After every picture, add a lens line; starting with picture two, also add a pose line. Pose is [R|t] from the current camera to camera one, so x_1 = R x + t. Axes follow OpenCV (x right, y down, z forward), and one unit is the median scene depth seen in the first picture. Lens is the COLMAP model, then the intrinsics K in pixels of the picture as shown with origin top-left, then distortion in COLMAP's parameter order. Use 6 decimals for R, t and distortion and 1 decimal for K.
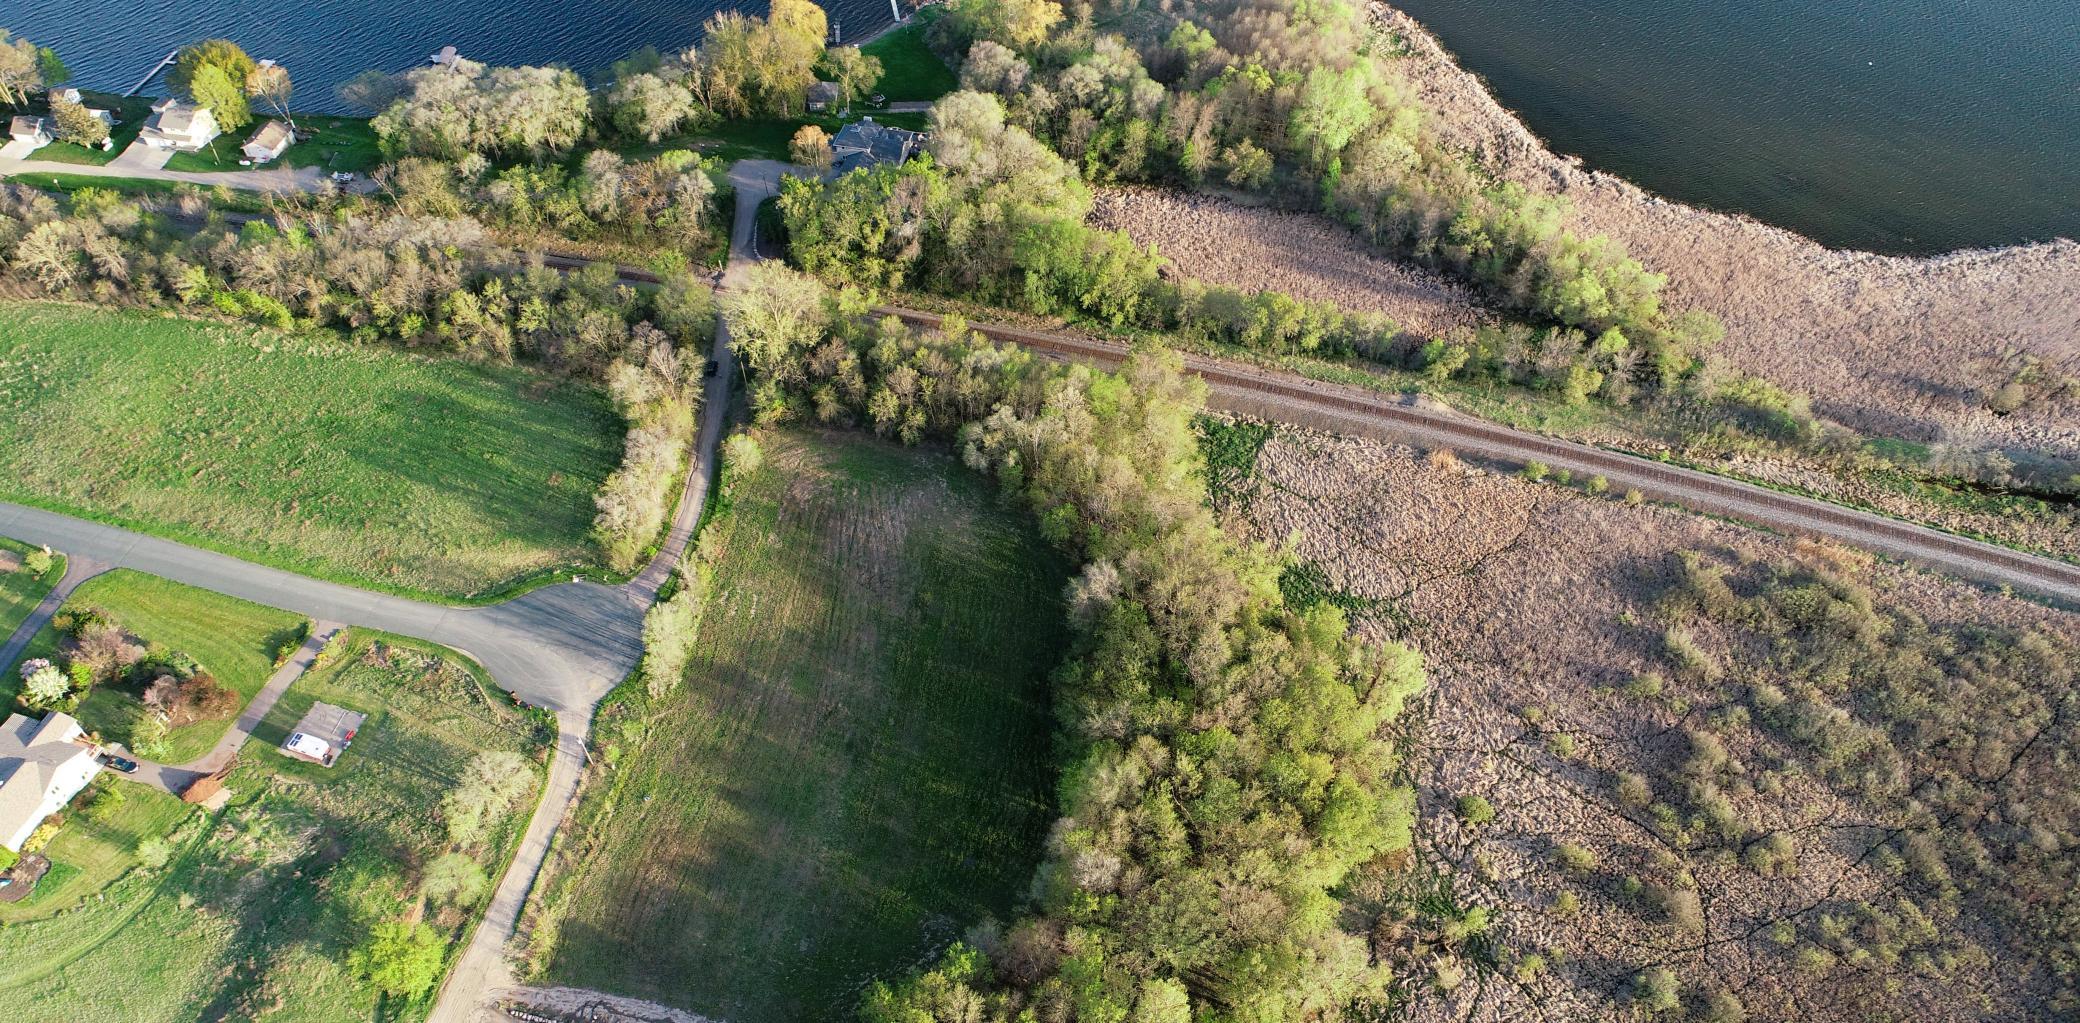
lens RADIAL K [[1422.4, 0, 1029.3], [0, 1422.4, 596.9], [0, 0, 1]] dist [-0.001879, 0.003768]
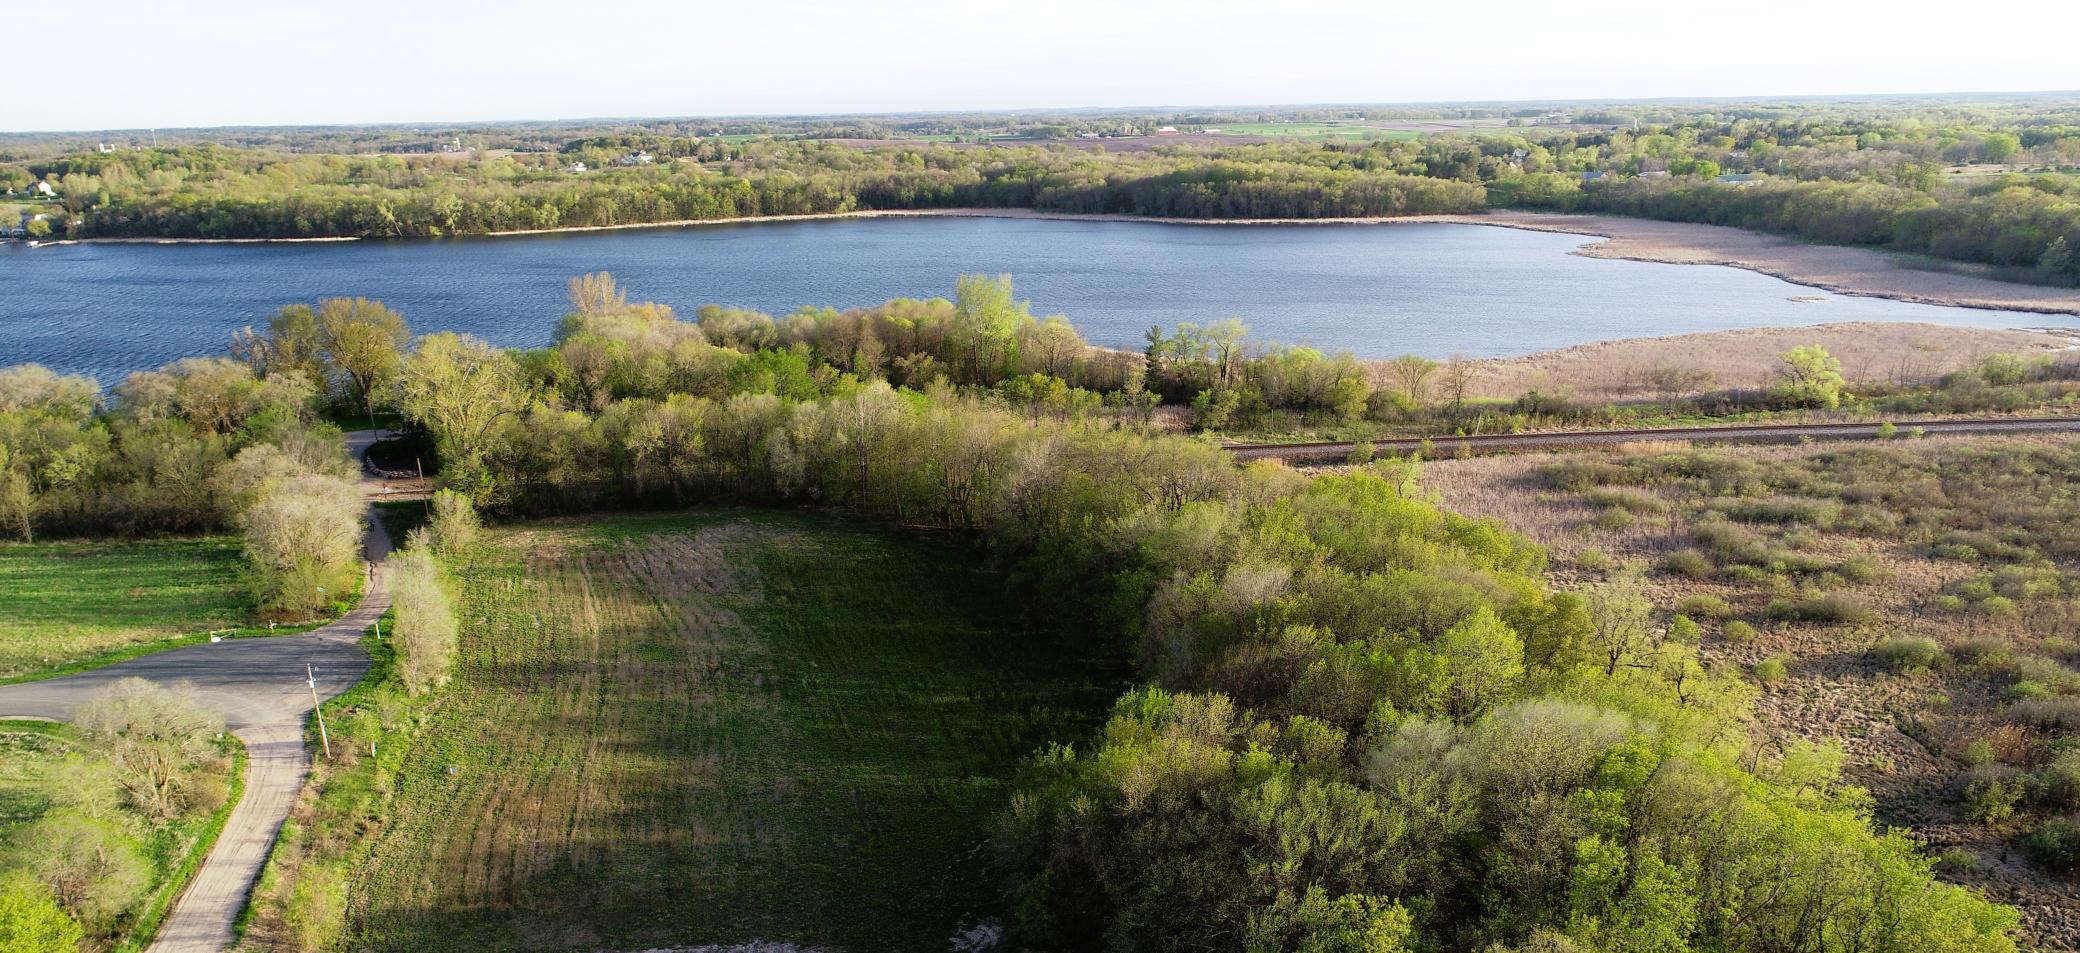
lens RADIAL K [[1430.4, 0, 1042.1], [0, 1430.4, 559.2], [0, 0, 1]] dist [0.001244, -0.001146]
pose [[0.897588, -0.139931, 0.418037, -0.252594], [0.347499, 0.808093, -0.475637, 0.370809], [-0.271256, 0.572194, 0.773960, 0.414392]]
